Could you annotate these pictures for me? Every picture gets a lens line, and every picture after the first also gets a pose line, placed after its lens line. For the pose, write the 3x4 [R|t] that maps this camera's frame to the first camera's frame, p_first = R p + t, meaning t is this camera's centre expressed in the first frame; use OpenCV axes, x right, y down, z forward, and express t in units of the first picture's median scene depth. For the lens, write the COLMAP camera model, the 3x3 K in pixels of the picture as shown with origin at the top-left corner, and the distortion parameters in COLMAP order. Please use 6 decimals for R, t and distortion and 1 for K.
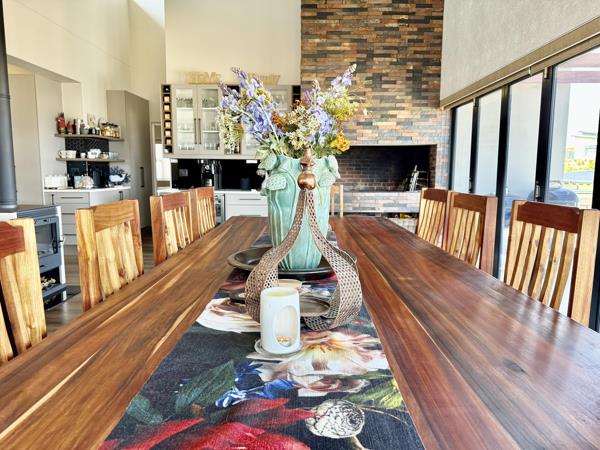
lens RADIAL K [[423.8, 0, 300.0], [0, 423.8, 225.0], [0, 0, 1]] dist [0.097442, -0.132619]
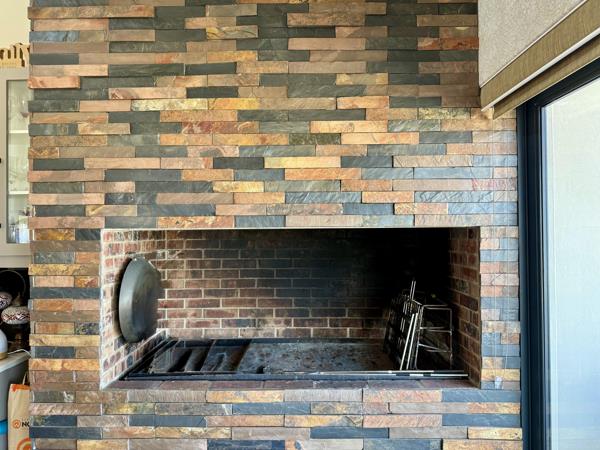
lens RADIAL K [[423.8, 0, 300.0], [0, 423.8, 225.0], [0, 0, 1]] dist [0.097442, -0.132619]
pose [[0.999907, -0.013473, -0.002286, 0.196230], [0.013023, 0.990143, -0.139456, -0.150580], [0.004143, 0.139413, 0.990226, 0.706097]]
